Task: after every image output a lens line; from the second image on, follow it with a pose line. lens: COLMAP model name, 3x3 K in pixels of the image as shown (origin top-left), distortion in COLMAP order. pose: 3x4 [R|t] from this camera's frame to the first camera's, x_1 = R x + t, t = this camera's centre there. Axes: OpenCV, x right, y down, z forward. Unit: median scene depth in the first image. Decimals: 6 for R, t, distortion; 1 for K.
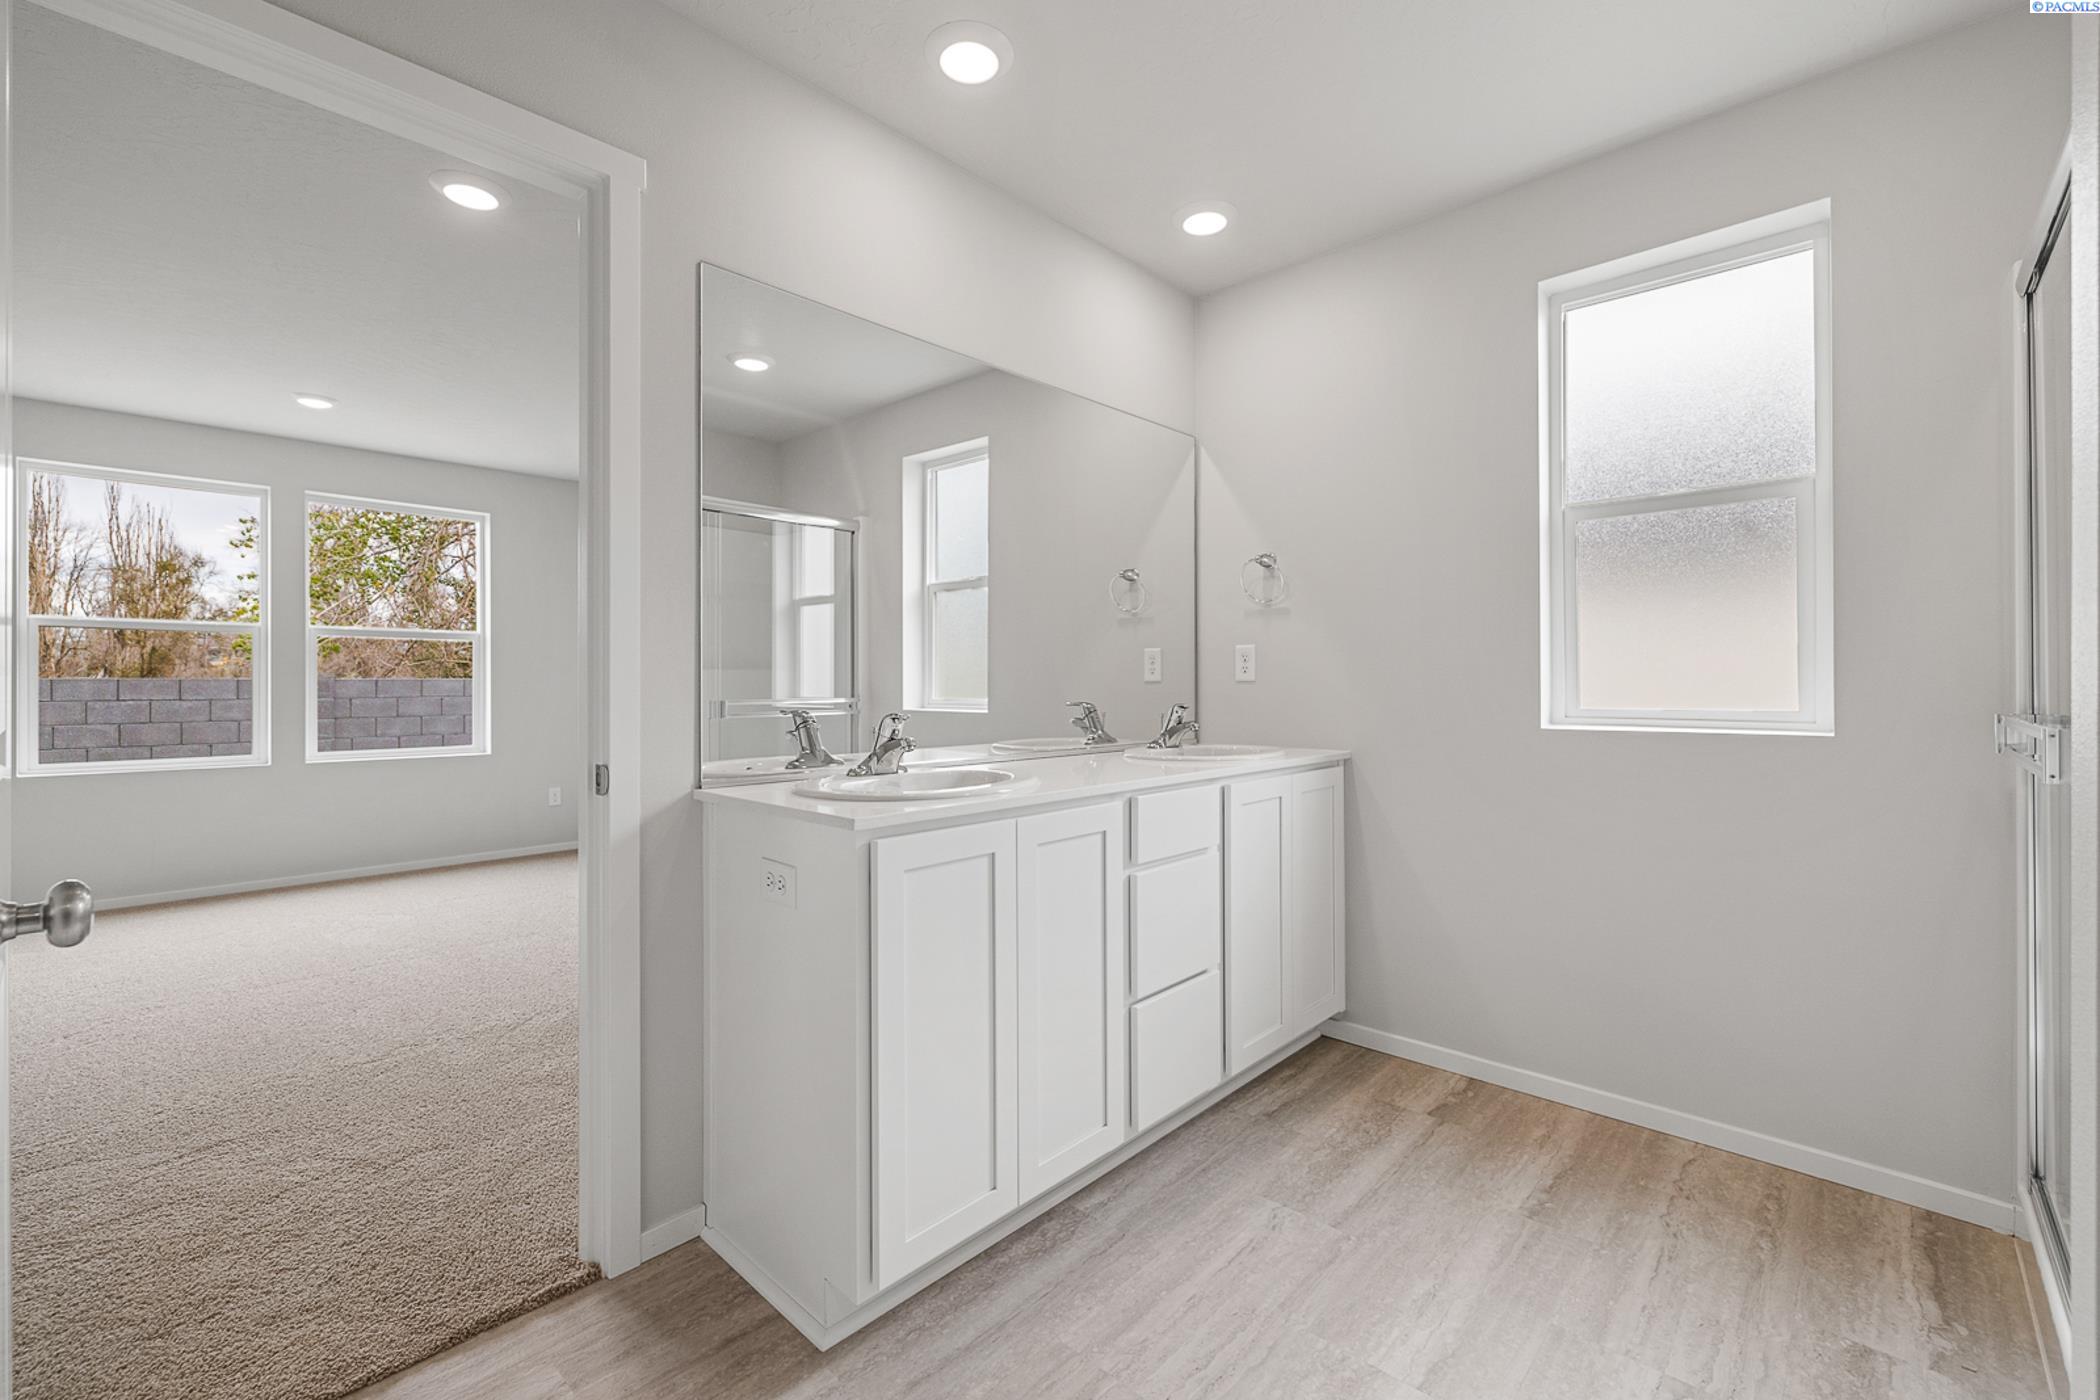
lens RADIAL K [[892.6, 0, 1104.1], [0, 892.6, 688.7], [0, 0, 1]] dist [-0.000363, 0.000069]
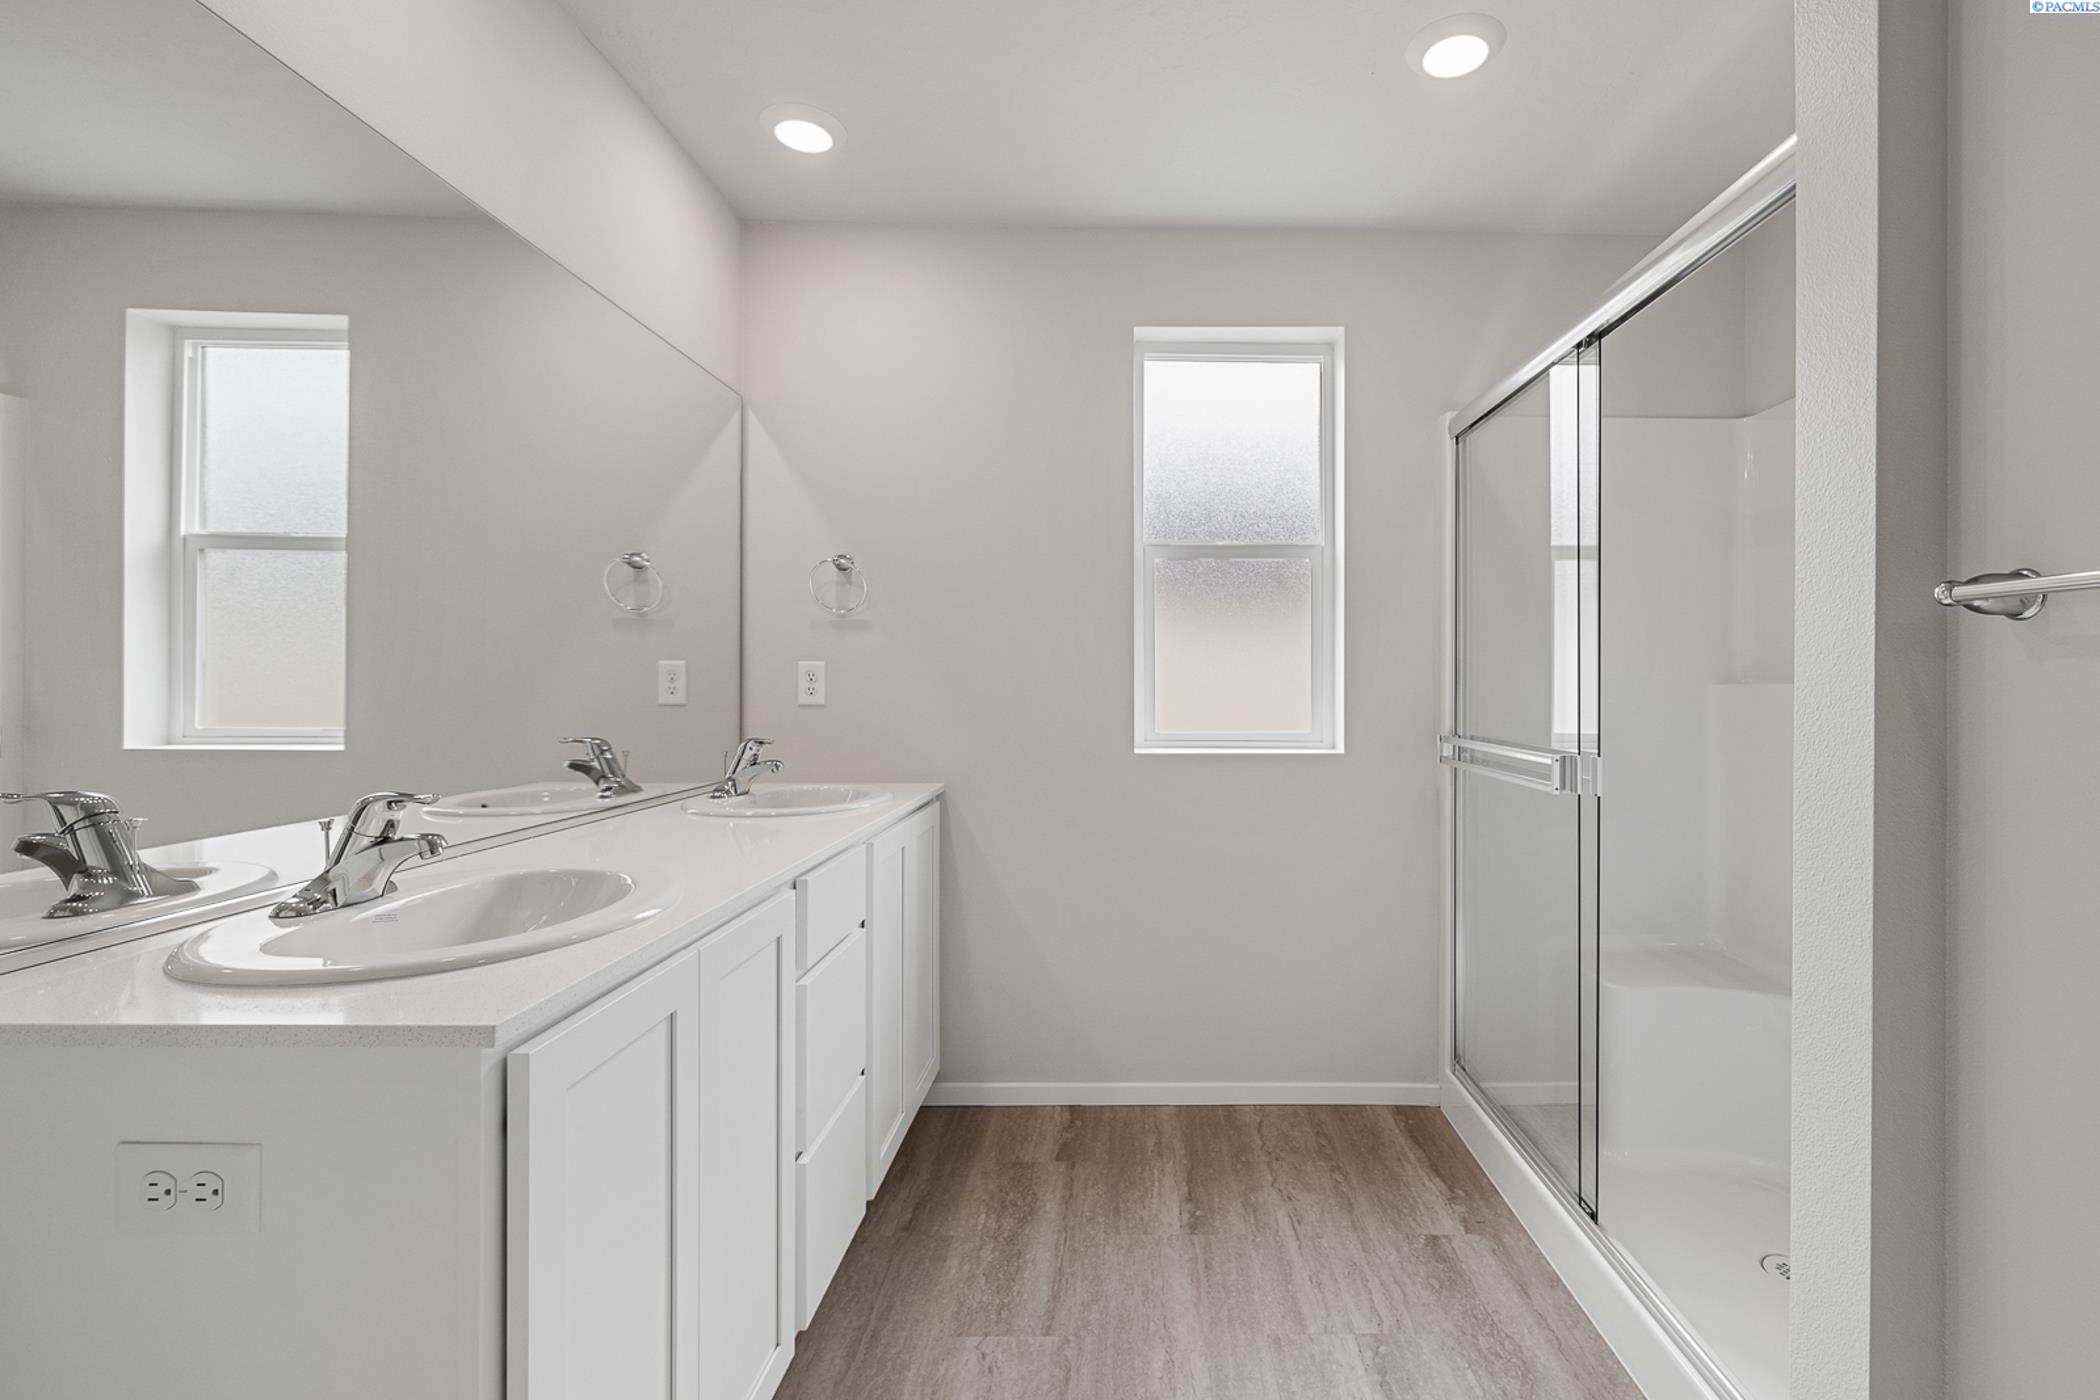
lens RADIAL K [[892.6, 0, 1063.7], [0, 892.6, 679.4], [0, 0, 1]] dist [-0.000363, 0.000069]
pose [[0.735609, 0.004975, 0.677388, -0.287617], [-0.006504, 0.999979, -0.000282, -0.041742], [-0.677375, -0.004199, 0.735625, 0.290861]]
